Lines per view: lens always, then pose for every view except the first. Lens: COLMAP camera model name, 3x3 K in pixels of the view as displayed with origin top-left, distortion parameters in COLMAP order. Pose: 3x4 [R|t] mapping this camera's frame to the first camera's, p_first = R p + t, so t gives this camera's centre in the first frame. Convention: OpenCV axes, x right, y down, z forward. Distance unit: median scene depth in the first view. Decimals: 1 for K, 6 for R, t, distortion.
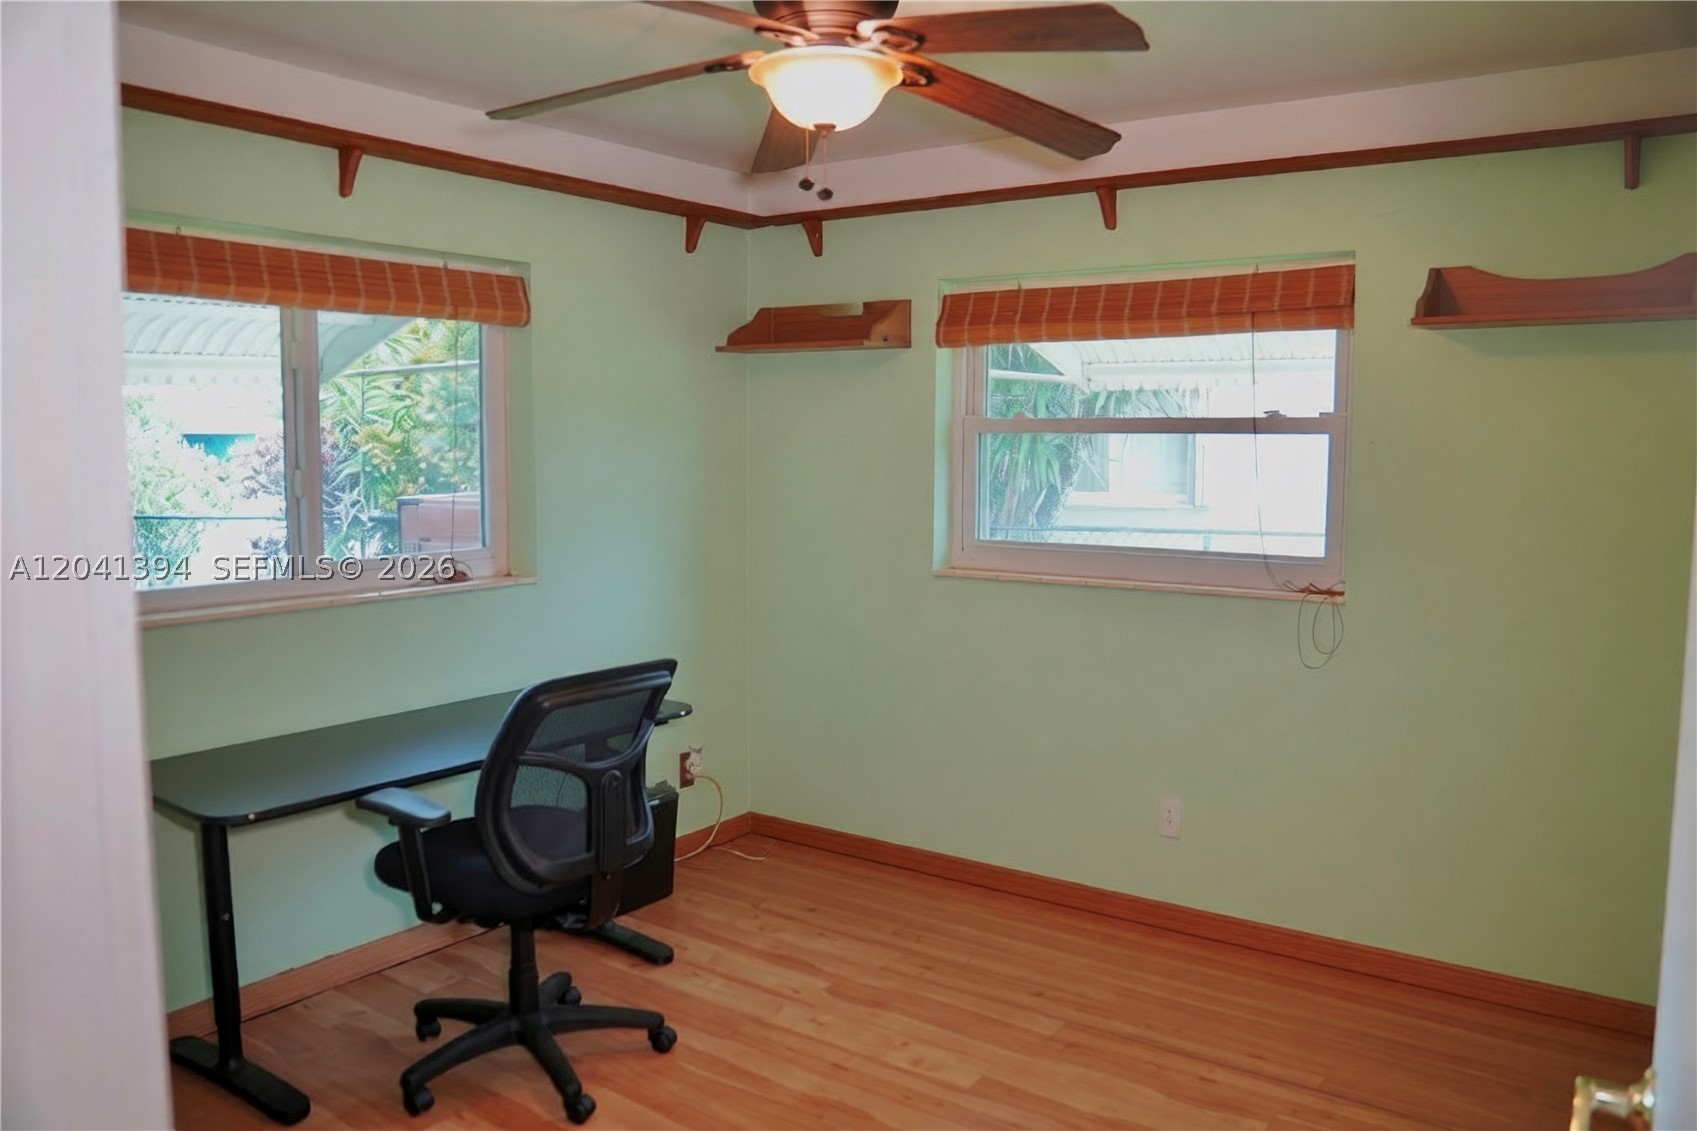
lens RADIAL K [[1322.8, 0, 886.0], [0, 1322.8, 567.0], [0, 0, 1]] dist [-0.001001, 0.000591]
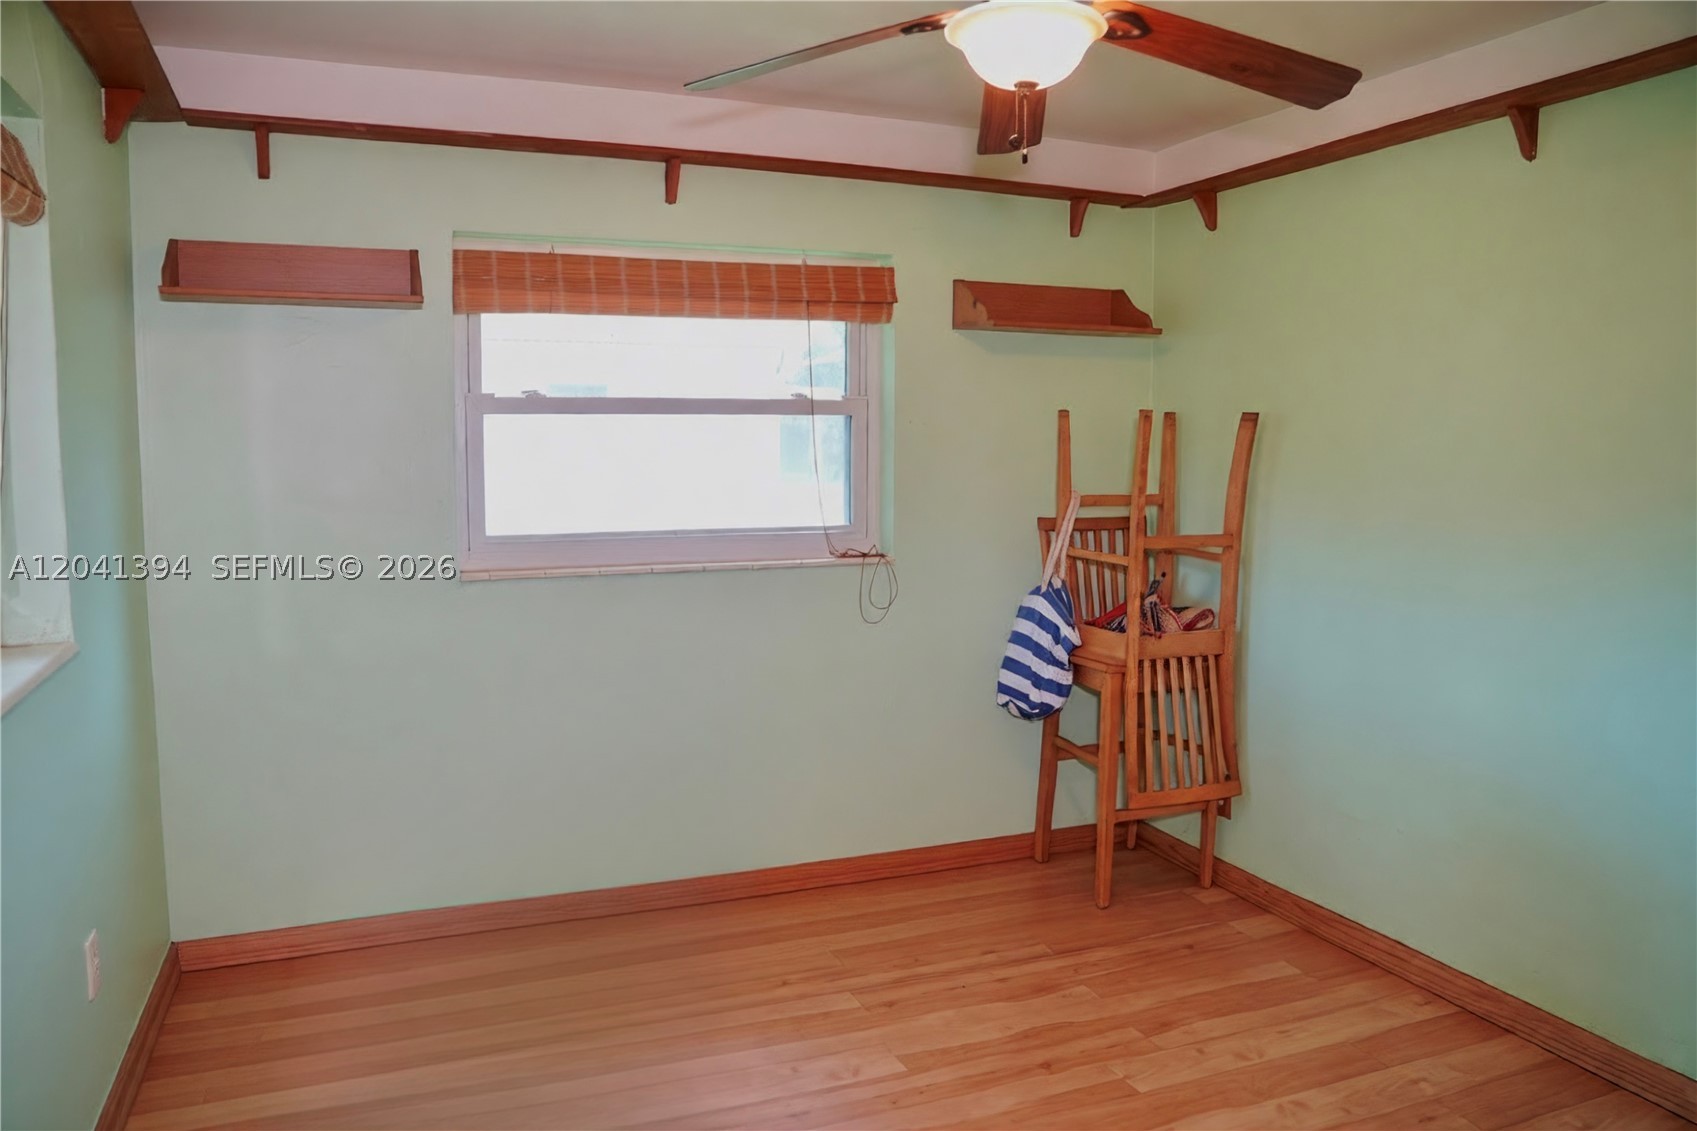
lens RADIAL K [[1322.8, 0, 886.0], [0, 1322.8, 567.0], [0, 0, 1]] dist [-0.001001, 0.000591]
pose [[0.537974, -0.097491, 0.837305, -0.603240], [0.083164, 0.994582, 0.062370, -0.039462], [-0.838849, 0.036080, 0.543168, 0.367011]]
